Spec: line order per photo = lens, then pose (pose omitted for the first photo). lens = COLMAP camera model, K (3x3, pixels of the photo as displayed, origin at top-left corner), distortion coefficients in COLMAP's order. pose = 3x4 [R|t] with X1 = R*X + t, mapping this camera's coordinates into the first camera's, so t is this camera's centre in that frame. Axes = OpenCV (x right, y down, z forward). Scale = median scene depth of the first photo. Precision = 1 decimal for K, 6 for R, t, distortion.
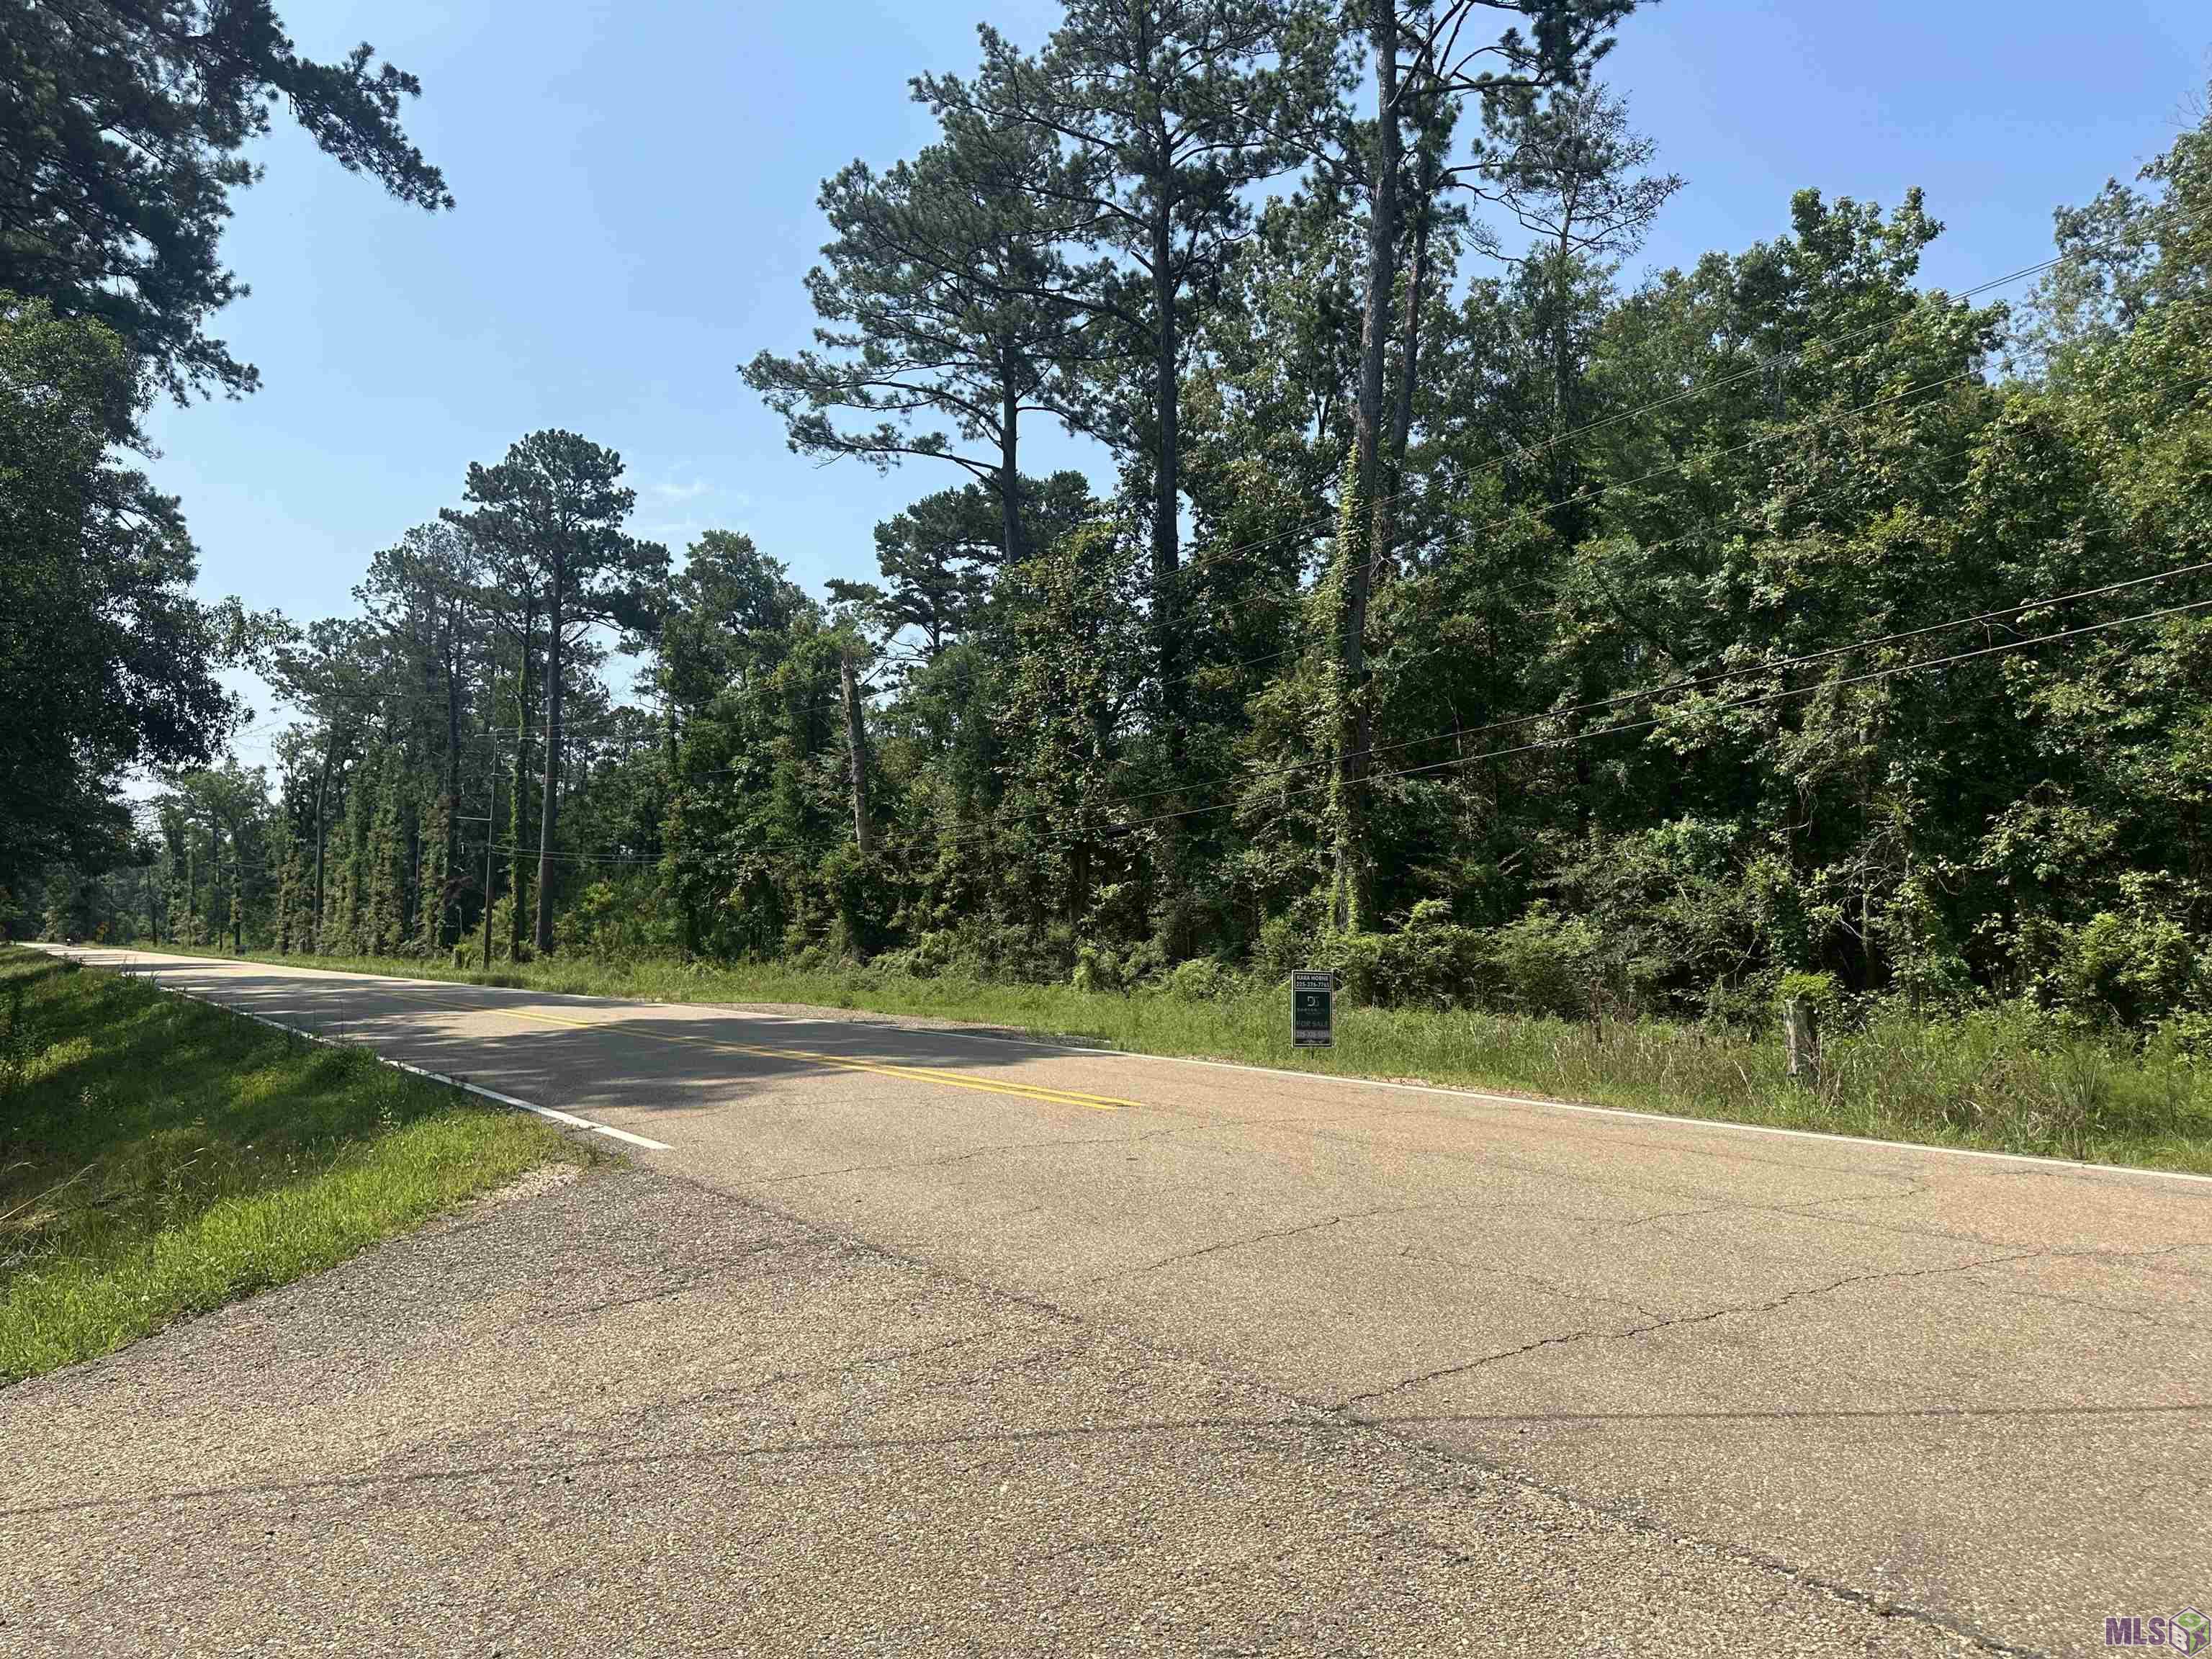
lens RADIAL K [[1547.2, 0, 1106.5], [0, 1547.2, 822.7], [0, 0, 1]] dist [0.072949, -0.001260]
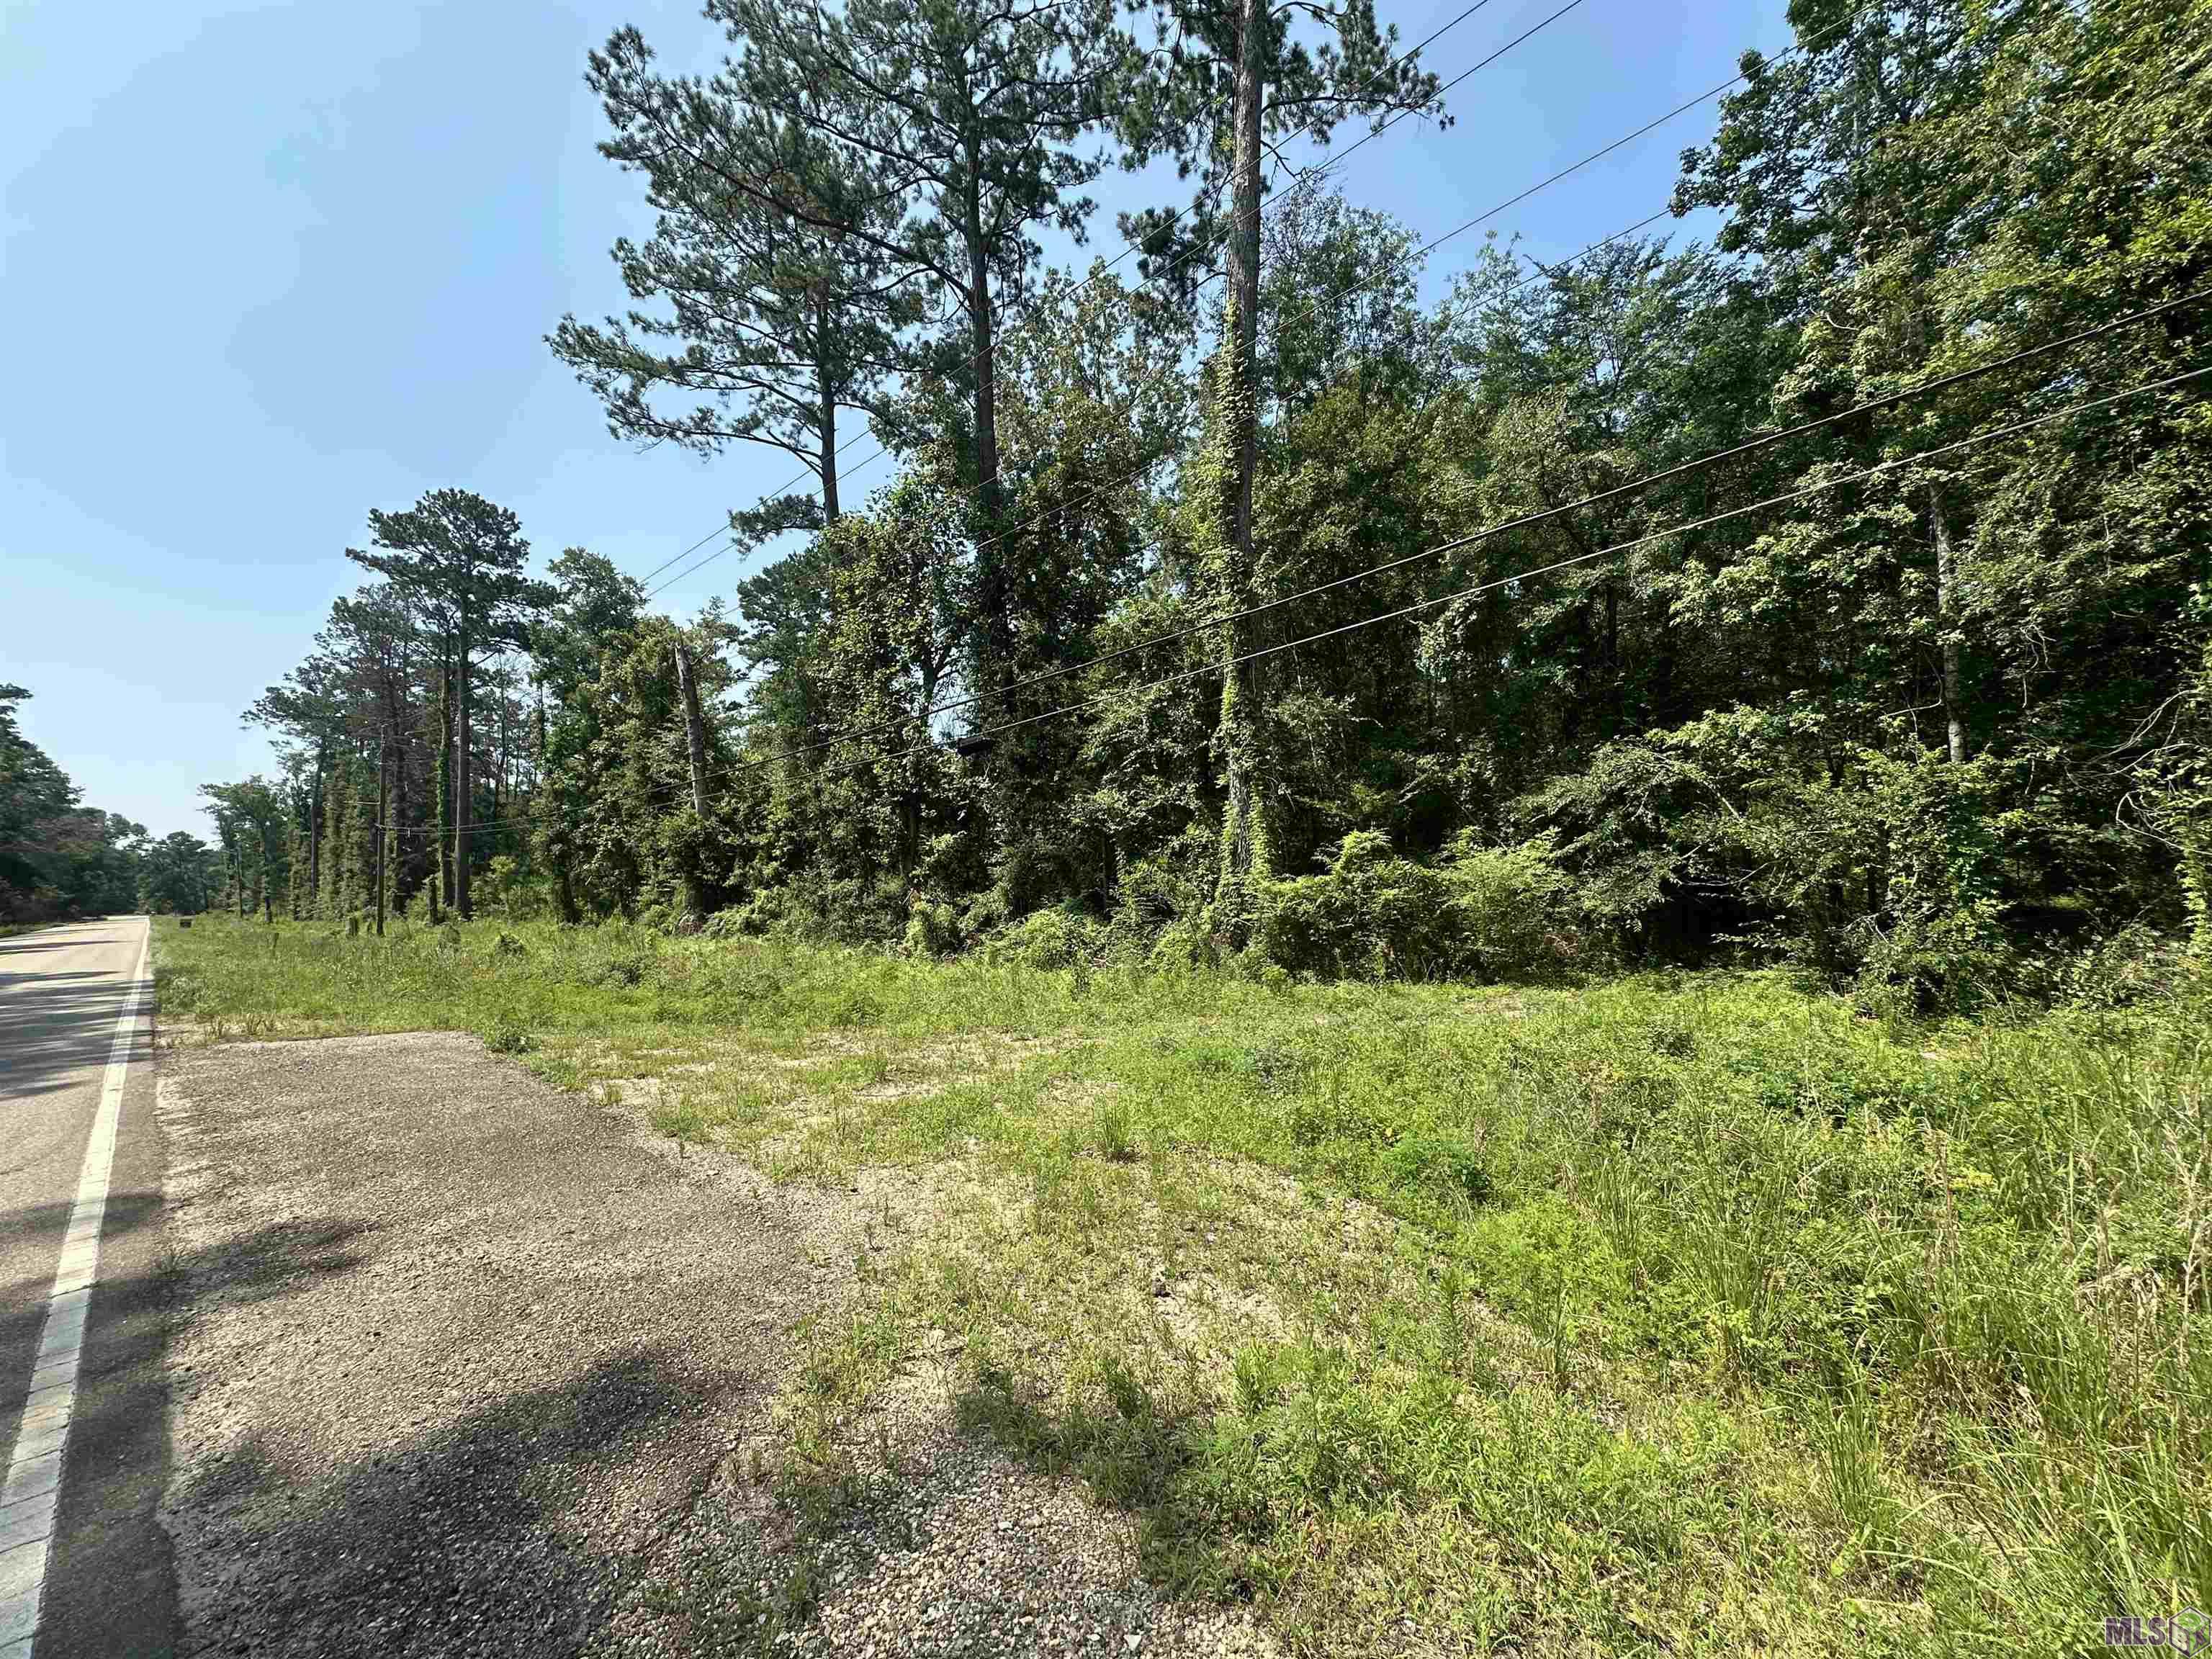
lens RADIAL K [[888.2, 0, 1101.2], [0, 888.2, 828.7], [0, 0, 1]] dist [0.001013, 0.000371]
pose [[0.978115, -0.030255, 0.205856, -0.012410], [0.025917, 0.999382, 0.023735, 0.021165], [-0.206447, -0.017880, 0.978294, 0.361996]]
